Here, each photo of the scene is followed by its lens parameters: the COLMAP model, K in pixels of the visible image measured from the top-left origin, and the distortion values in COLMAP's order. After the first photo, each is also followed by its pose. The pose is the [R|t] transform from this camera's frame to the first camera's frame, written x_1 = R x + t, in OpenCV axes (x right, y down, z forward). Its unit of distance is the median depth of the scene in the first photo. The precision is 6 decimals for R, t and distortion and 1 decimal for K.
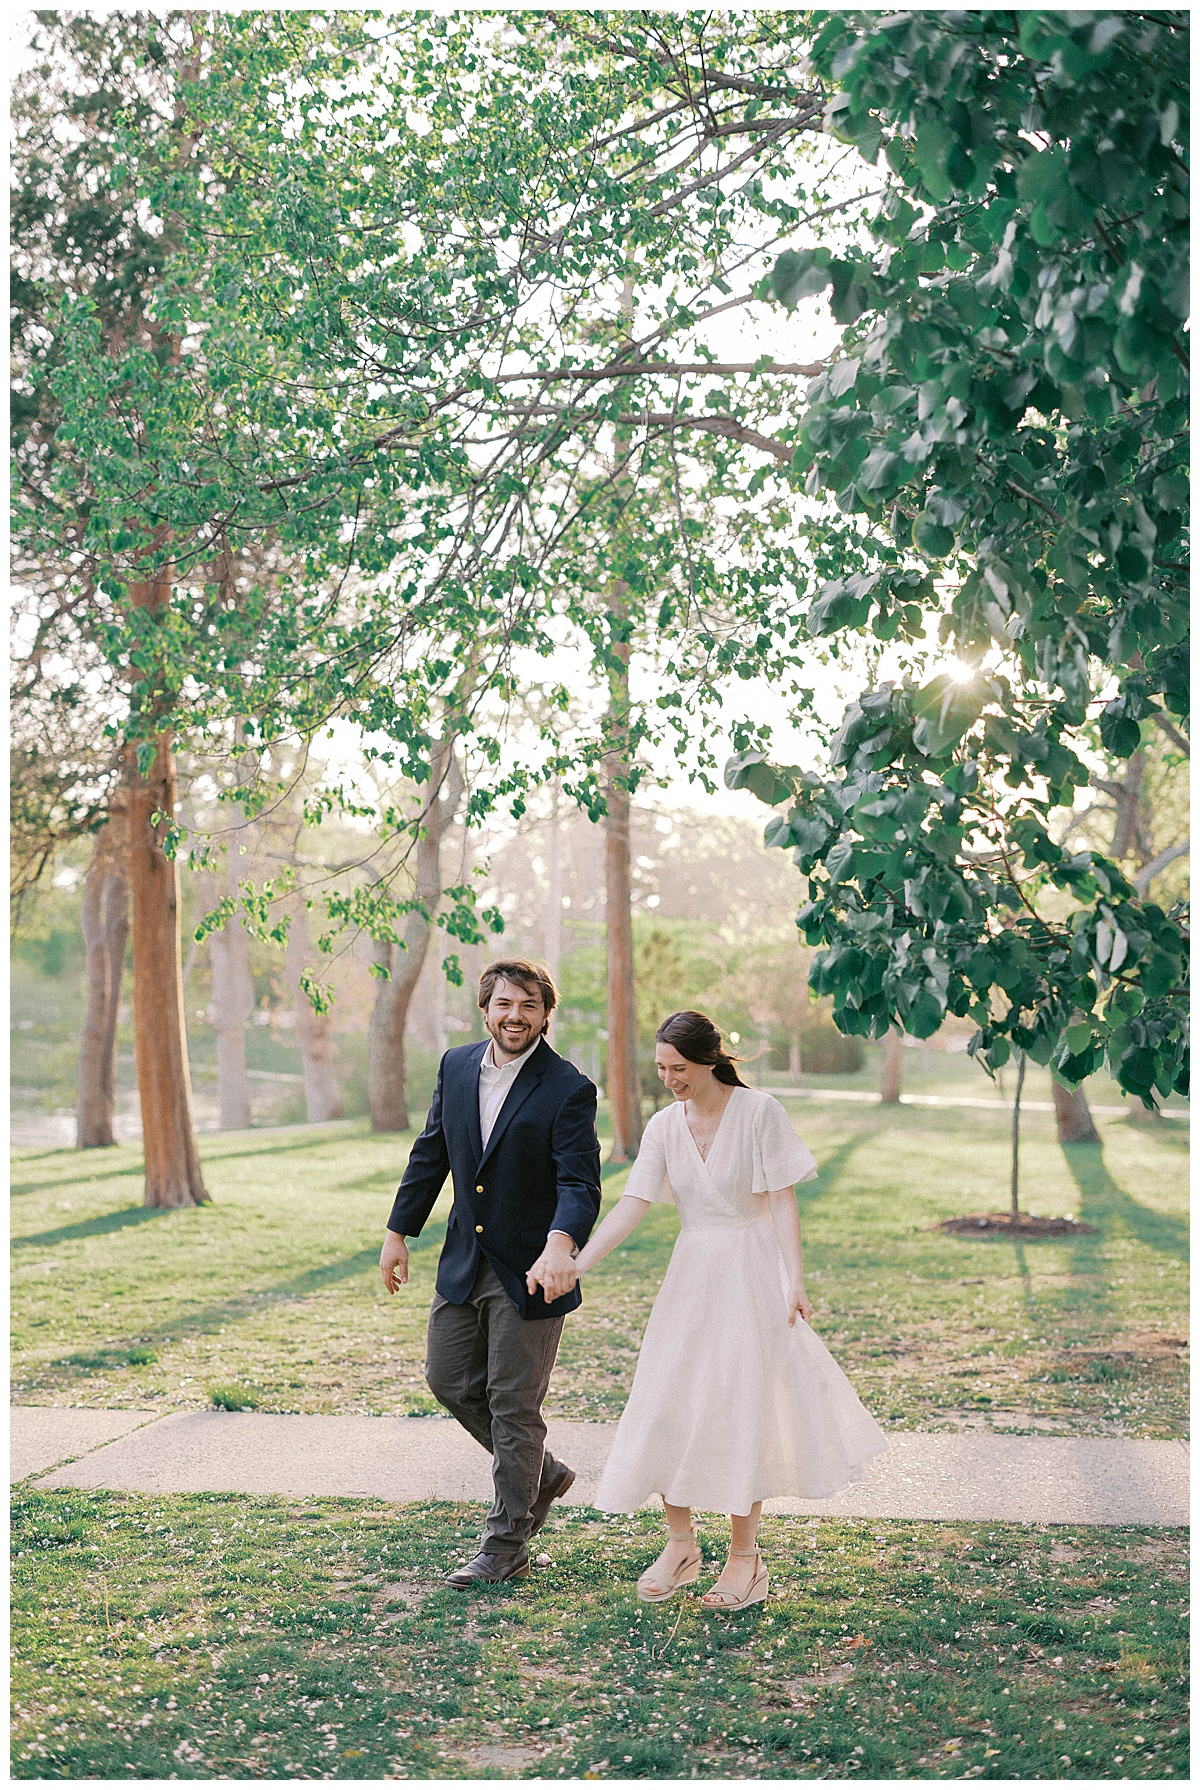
lens RADIAL K [[2590.4, 0, 600.0], [0, 2590.4, 895.0], [0, 0, 1]] dist [0.009063, 0.002523]
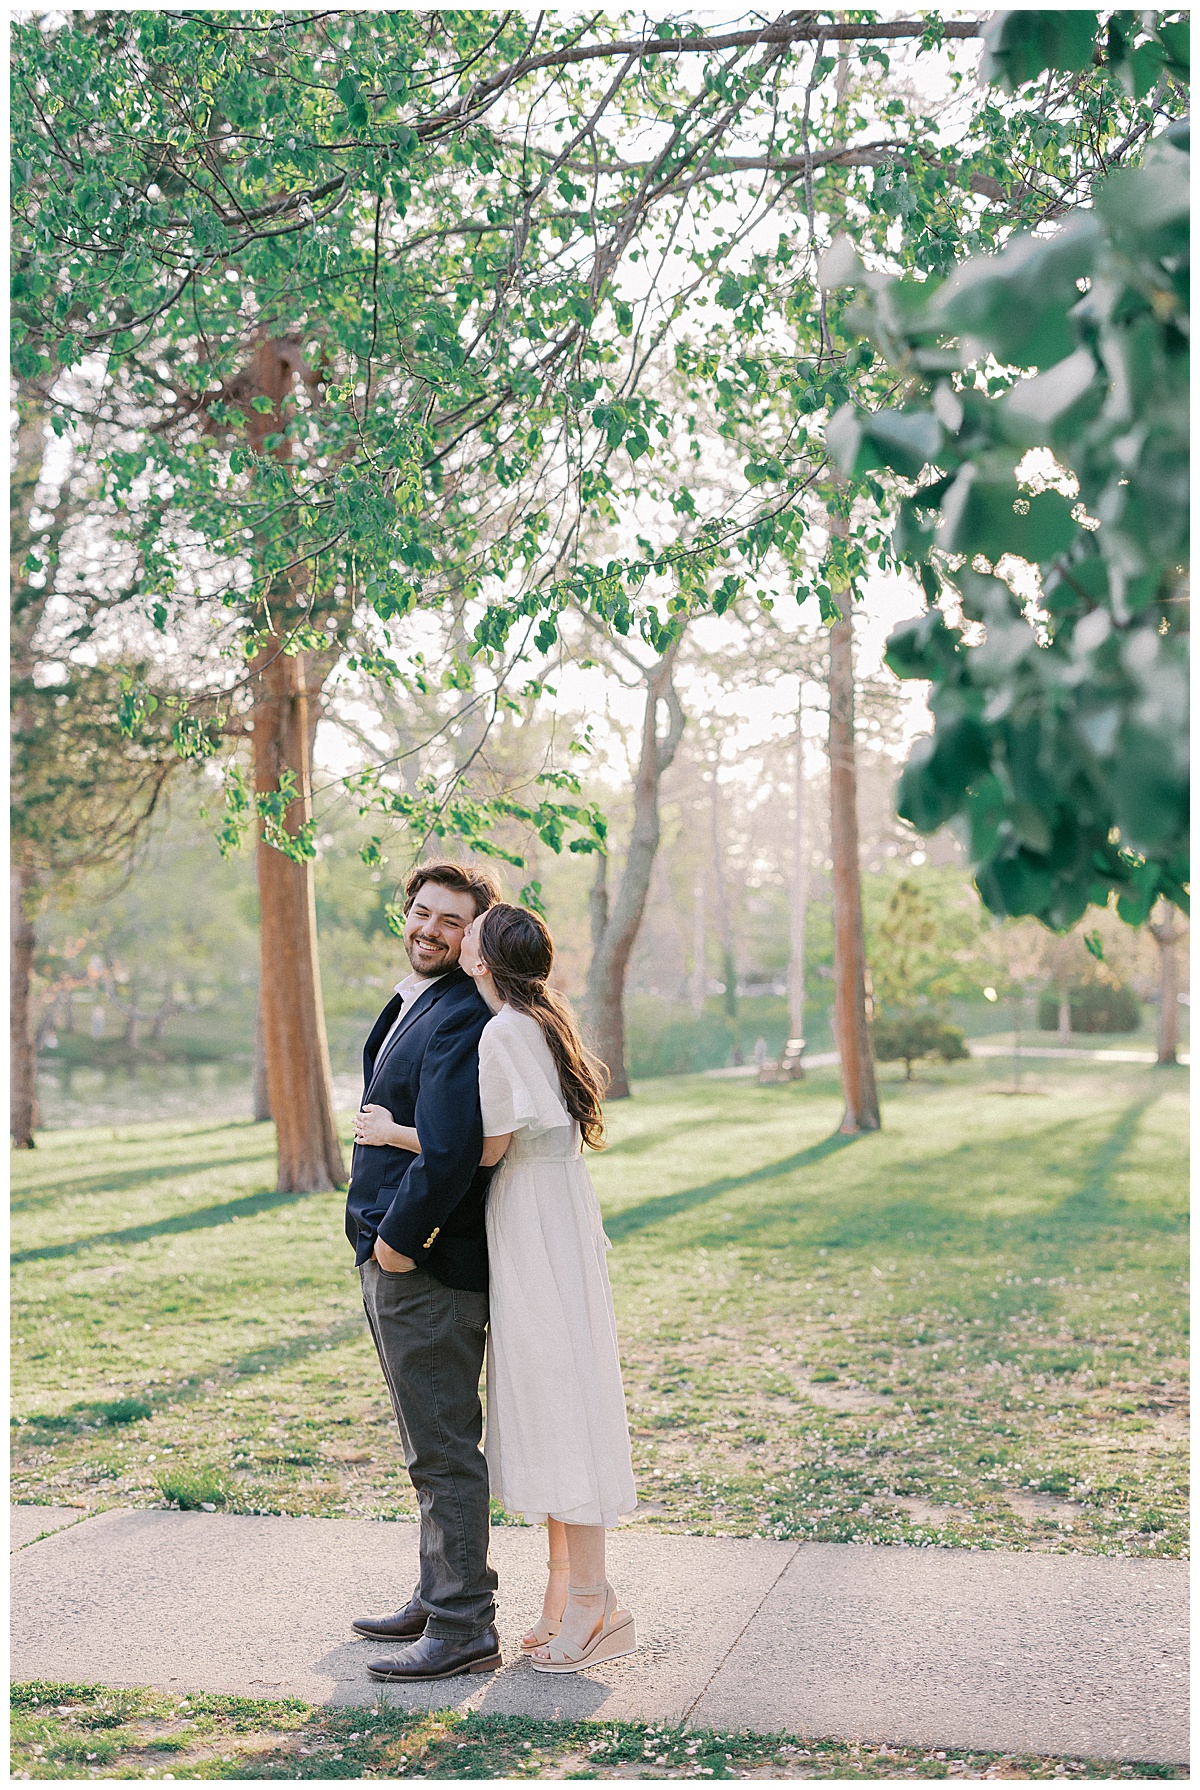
lens RADIAL K [[2590.4, 0, 600.0], [0, 2590.4, 895.0], [0, 0, 1]] dist [0.009063, 0.002523]
pose [[0.994376, -0.016624, -0.104592, 0.033241], [0.018035, 0.999759, 0.012553, 0.019234], [0.104358, -0.014368, 0.994436, 0.233929]]
